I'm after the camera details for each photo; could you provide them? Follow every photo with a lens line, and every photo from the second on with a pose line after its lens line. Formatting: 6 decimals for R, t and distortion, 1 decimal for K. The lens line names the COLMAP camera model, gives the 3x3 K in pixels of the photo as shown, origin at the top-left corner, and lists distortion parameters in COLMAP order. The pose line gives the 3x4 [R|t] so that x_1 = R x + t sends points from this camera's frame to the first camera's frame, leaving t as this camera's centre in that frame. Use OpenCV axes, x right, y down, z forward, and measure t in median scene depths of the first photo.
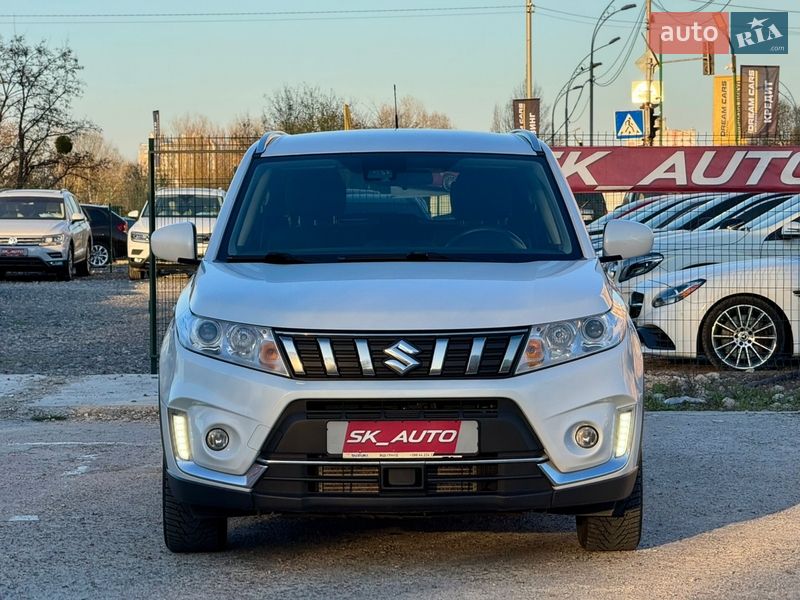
lens RADIAL K [[2750.7, 0, 402.9], [0, 2750.7, 299.5], [0, 0, 1]] dist [0.118384, 2.274841]
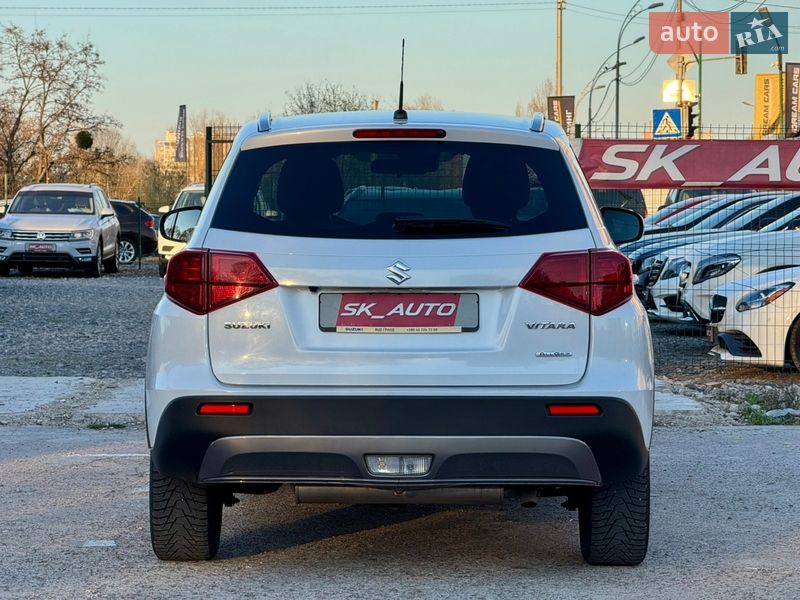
lens RADIAL K [[2762.4, 0, 387.1], [0, 2762.4, 301.1], [0, 0, 1]] dist [0.152138, 2.141774]
pose [[0.999887, 0.009535, -0.011591, -0.040596], [-0.009527, 0.999954, 0.000773, -0.000913], [0.011598, -0.000662, 0.999933, 0.123503]]
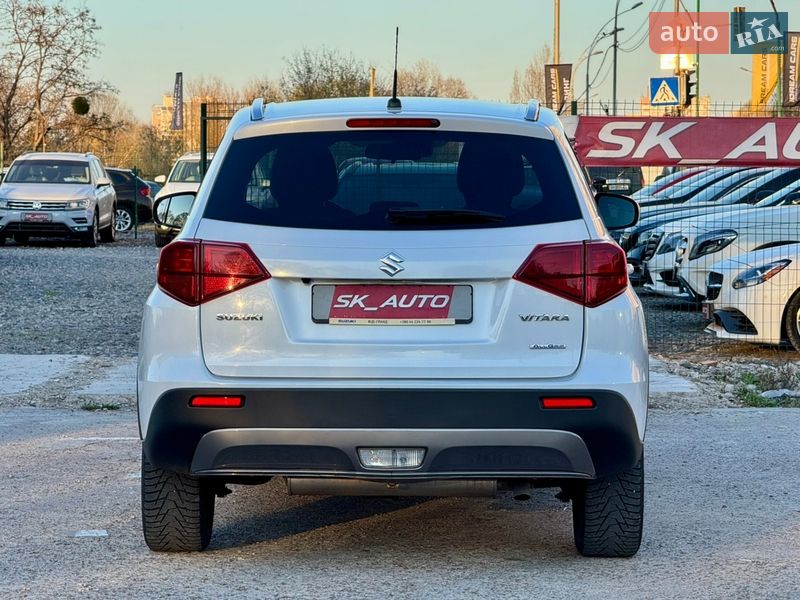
lens RADIAL K [[2762.4, 0, 387.1], [0, 2762.4, 301.1], [0, 0, 1]] dist [0.152138, 2.141774]
pose [[0.999884, 0.011129, -0.010412, -0.039403], [-0.010990, 0.999851, 0.013316, -0.009911], [0.010559, -0.013200, 0.999857, 0.128951]]
